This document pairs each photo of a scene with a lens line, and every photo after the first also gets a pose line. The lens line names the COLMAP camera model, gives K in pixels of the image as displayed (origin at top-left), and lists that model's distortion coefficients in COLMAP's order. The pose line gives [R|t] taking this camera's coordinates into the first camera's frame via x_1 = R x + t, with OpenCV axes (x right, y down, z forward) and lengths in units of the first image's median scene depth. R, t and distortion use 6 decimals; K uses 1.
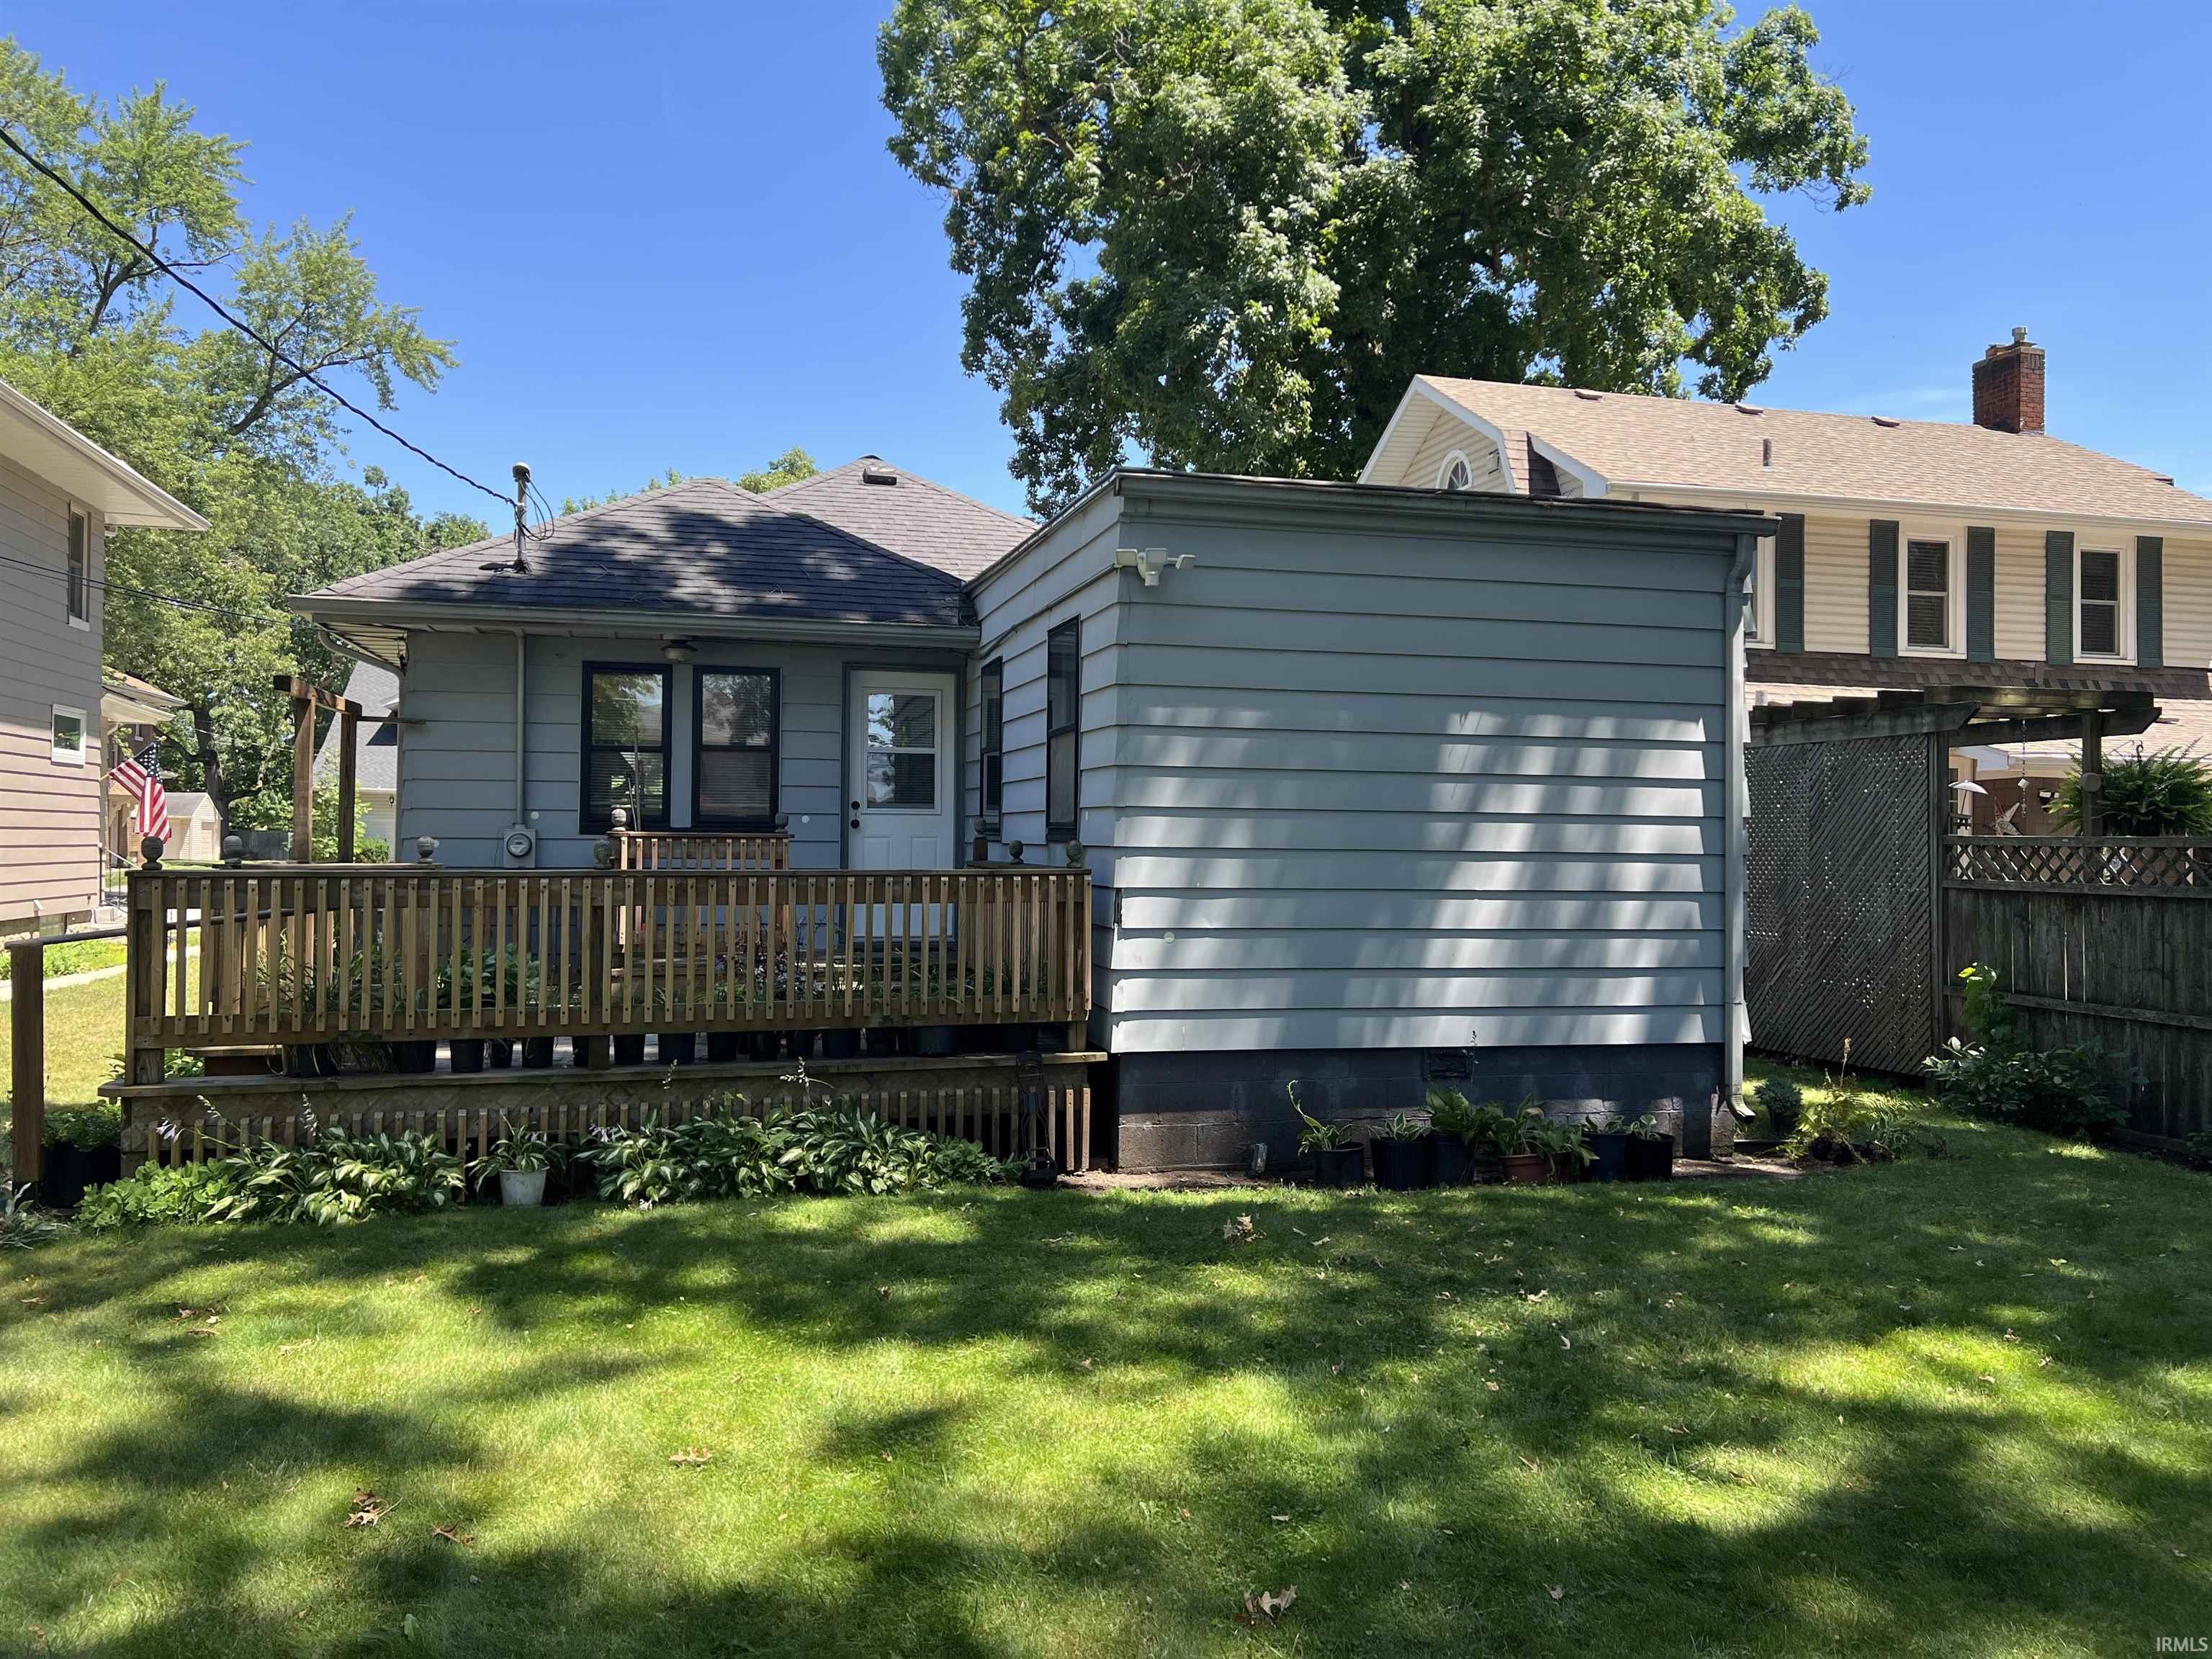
lens RADIAL K [[1667.2, 0, 1115.6], [0, 1667.2, 811.8], [0, 0, 1]] dist [0.067267, -0.070545]
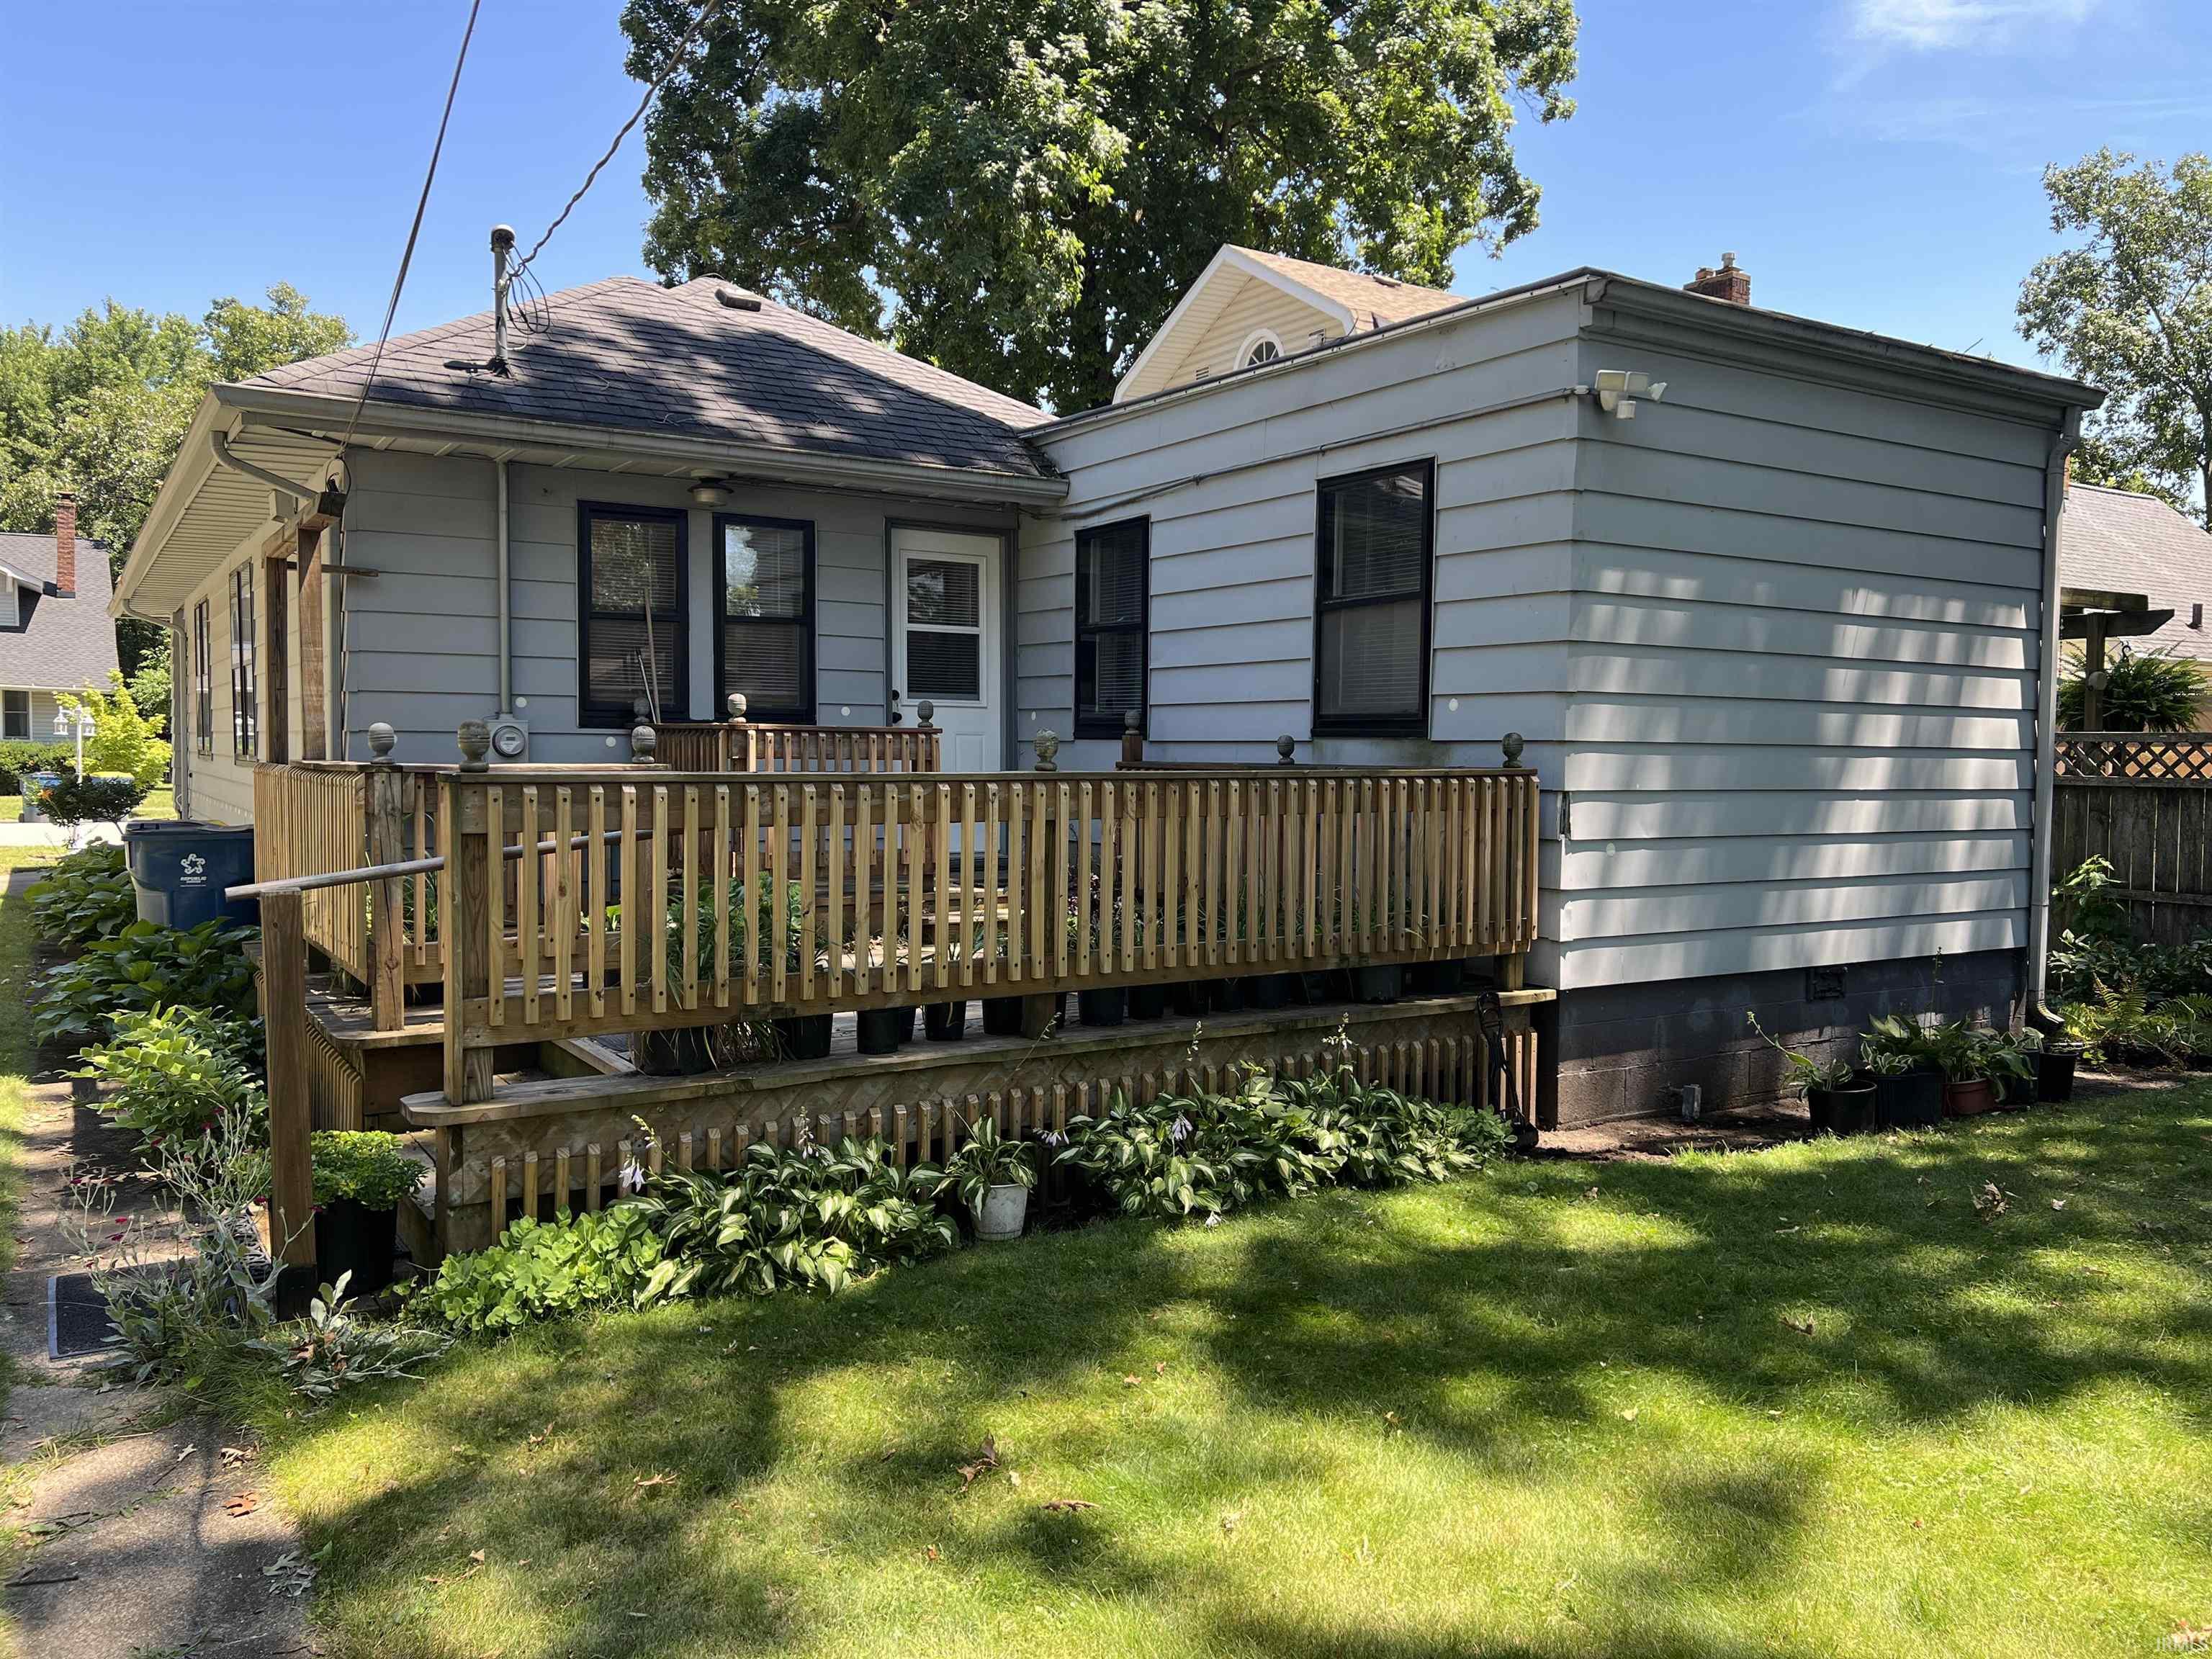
lens RADIAL K [[1667.2, 0, 1096.4], [0, 1667.2, 832.5], [0, 0, 1]] dist [0.067267, -0.070545]
pose [[0.954186, -0.015414, 0.298818, -0.430574], [-0.005275, 0.997651, 0.068305, 0.009924], [-0.299169, -0.066752, 0.951863, 0.256379]]
